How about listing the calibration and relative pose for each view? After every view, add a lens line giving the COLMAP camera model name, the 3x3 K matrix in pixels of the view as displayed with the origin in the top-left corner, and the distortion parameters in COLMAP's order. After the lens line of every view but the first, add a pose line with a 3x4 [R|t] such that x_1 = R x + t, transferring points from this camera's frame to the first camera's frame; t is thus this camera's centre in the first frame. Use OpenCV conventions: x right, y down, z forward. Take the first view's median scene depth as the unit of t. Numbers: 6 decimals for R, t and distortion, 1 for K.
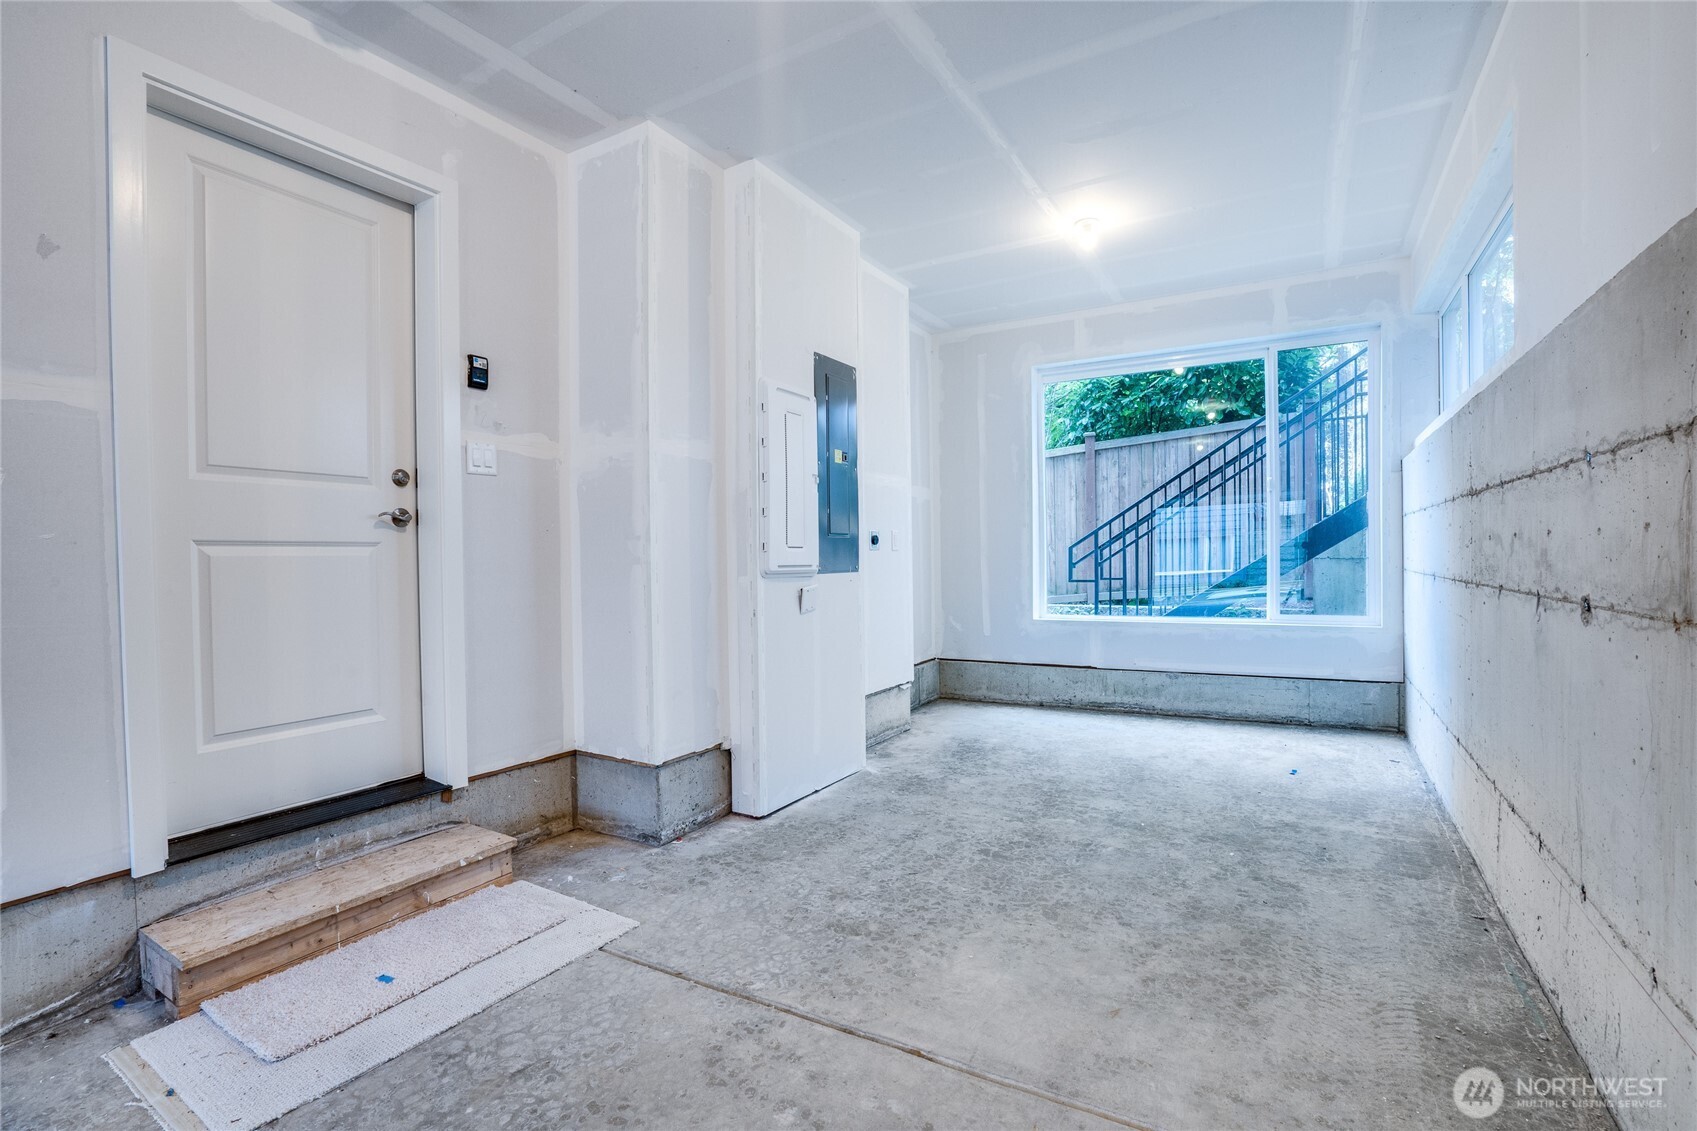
lens RADIAL K [[787.6, 0, 848.5], [0, 787.6, 565.5], [0, 0, 1]] dist [-0.026872, -0.000028]
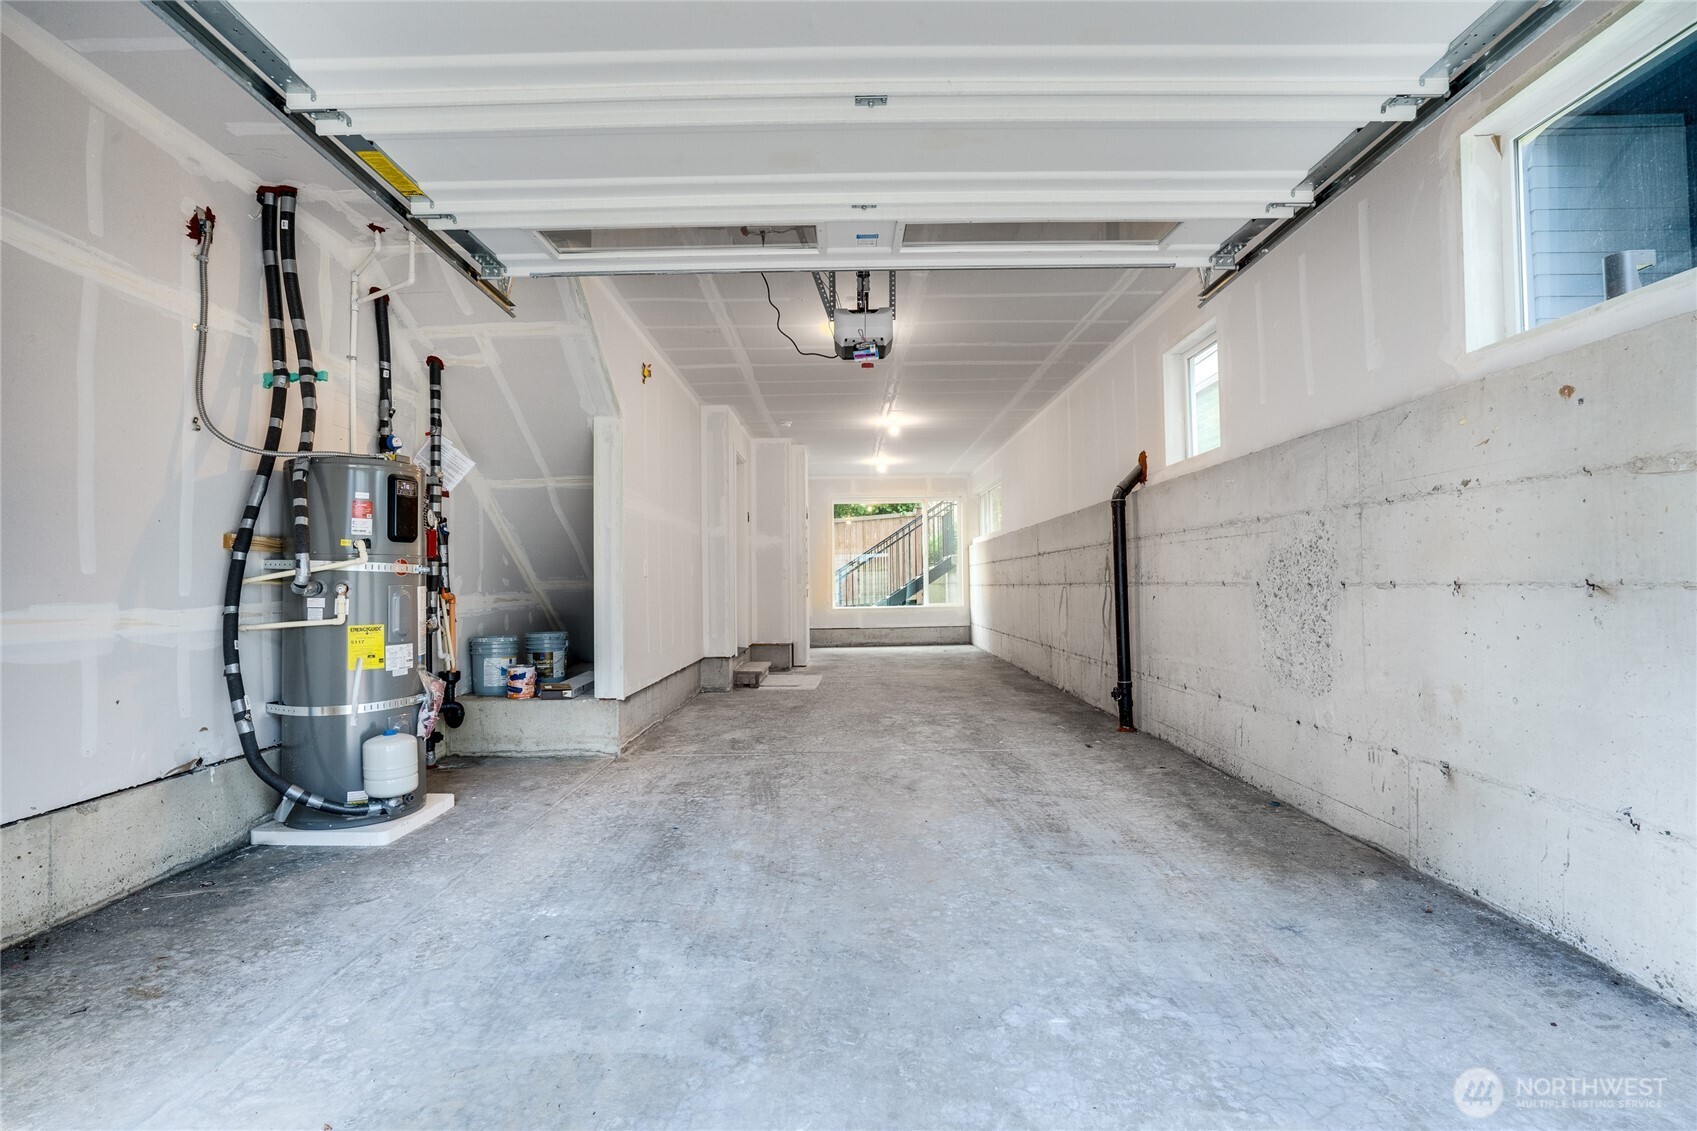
lens RADIAL K [[787.6, 0, 848.5], [0, 787.6, 565.5], [0, 0, 1]] dist [-0.026872, -0.000028]
pose [[0.863071, 0.019830, 0.504693, -0.987613], [0.005645, 0.998788, -0.048898, 0.063149], [-0.505051, 0.045051, 0.861913, -1.106685]]
